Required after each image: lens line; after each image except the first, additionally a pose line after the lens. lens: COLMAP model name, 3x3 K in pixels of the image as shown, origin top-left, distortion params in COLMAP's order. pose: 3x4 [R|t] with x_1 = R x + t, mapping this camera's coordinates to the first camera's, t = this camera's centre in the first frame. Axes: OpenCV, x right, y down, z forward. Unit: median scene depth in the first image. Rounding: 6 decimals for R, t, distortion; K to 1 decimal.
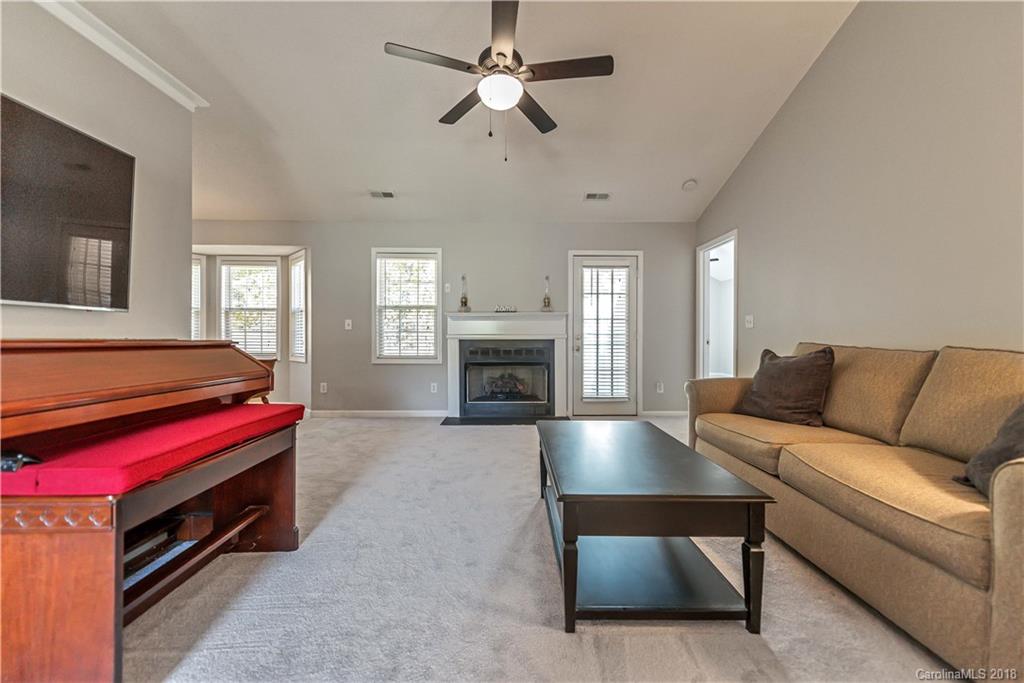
lens RADIAL K [[402.2, 0, 513.4], [0, 402.2, 339.6], [0, 0, 1]] dist [0.018335, -0.005922]
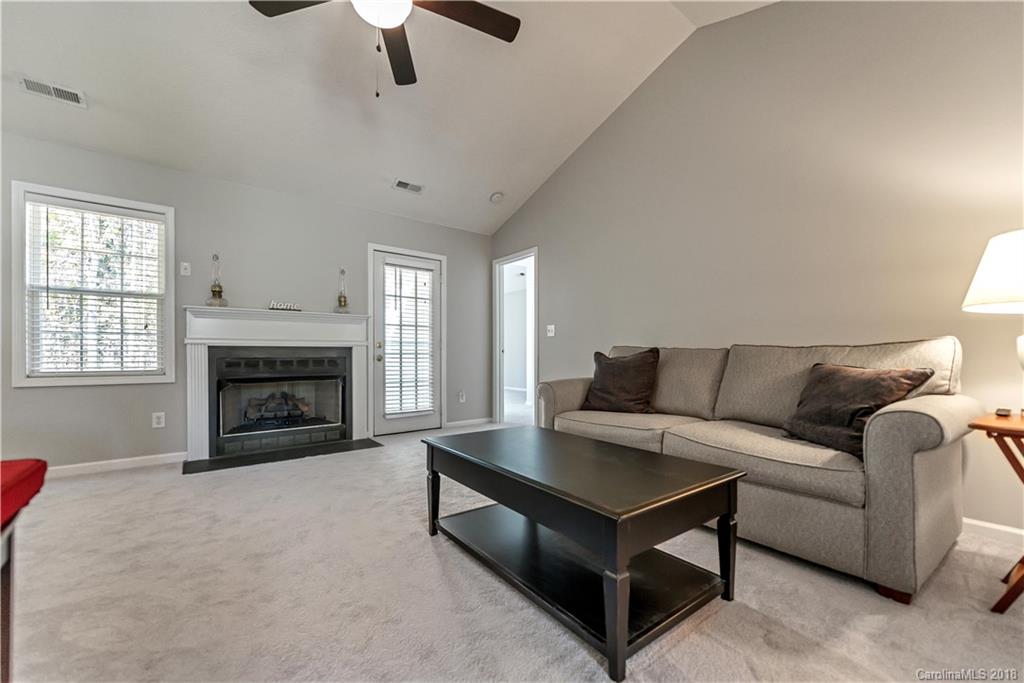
lens RADIAL K [[410.9, 0, 510.5], [0, 410.9, 352.9], [0, 0, 1]] dist [0.008234, -0.000452]
pose [[0.801617, 0.001766, 0.597836, -0.142214], [0.003573, 0.999964, -0.007744, 0.019342], [-0.597828, 0.008344, 0.801581, 0.124577]]
